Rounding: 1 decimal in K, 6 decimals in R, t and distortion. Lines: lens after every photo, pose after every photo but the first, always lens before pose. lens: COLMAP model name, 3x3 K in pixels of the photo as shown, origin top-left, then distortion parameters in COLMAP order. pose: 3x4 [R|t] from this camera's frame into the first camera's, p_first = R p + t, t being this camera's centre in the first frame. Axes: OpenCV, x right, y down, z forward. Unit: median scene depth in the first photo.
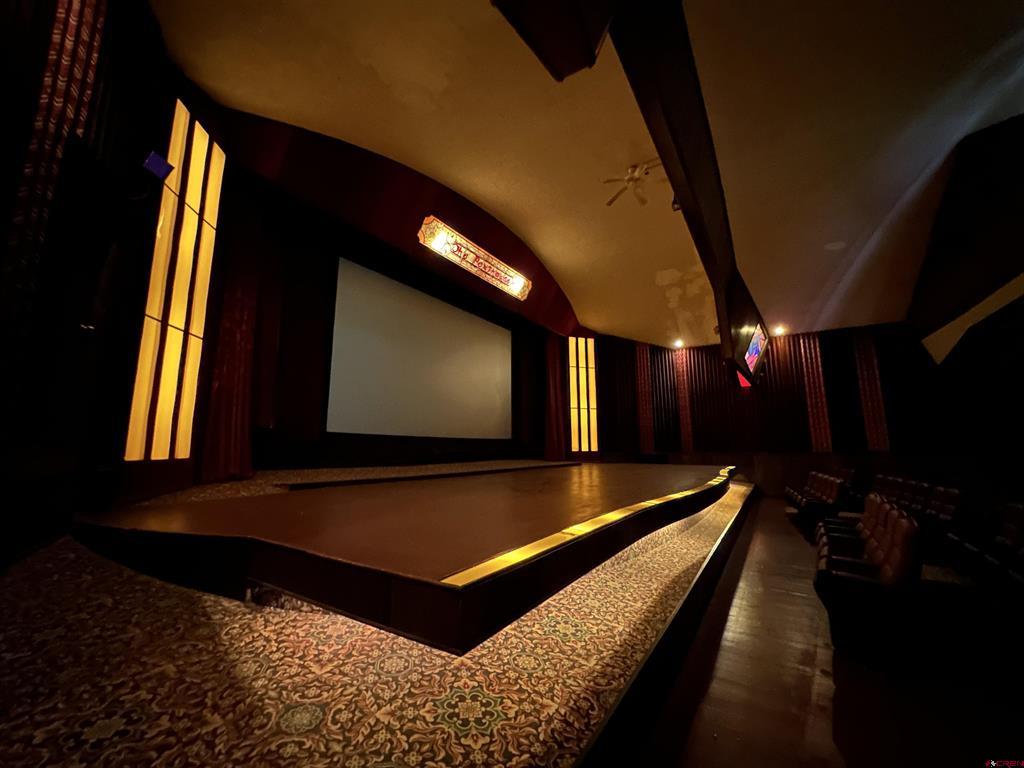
lens RADIAL K [[406.8, 0, 512.0], [0, 406.8, 384.0], [0, 0, 1]] dist [0.002159, 0.000188]
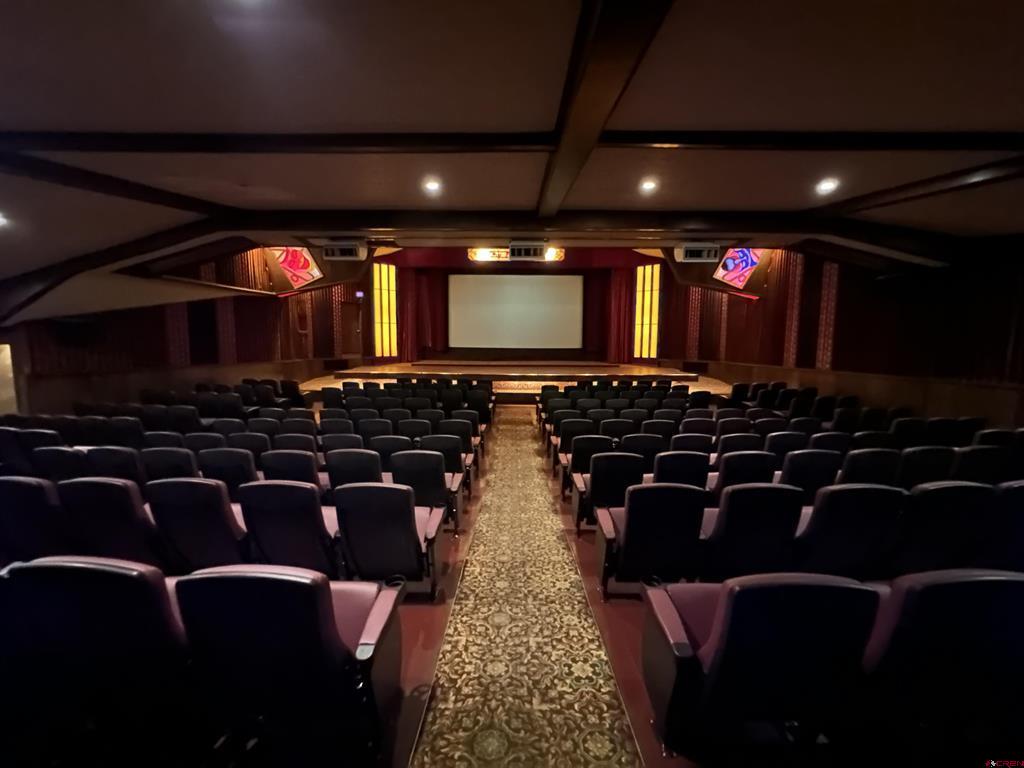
lens RADIAL K [[406.8, 0, 512.0], [0, 406.8, 384.0], [0, 0, 1]] dist [0.002159, 0.000188]
pose [[0.541130, 0.085385, -0.836593, 1.035145], [0.125151, 0.975576, 0.180521, -0.040187], [0.831574, -0.202386, 0.517228, -0.043449]]
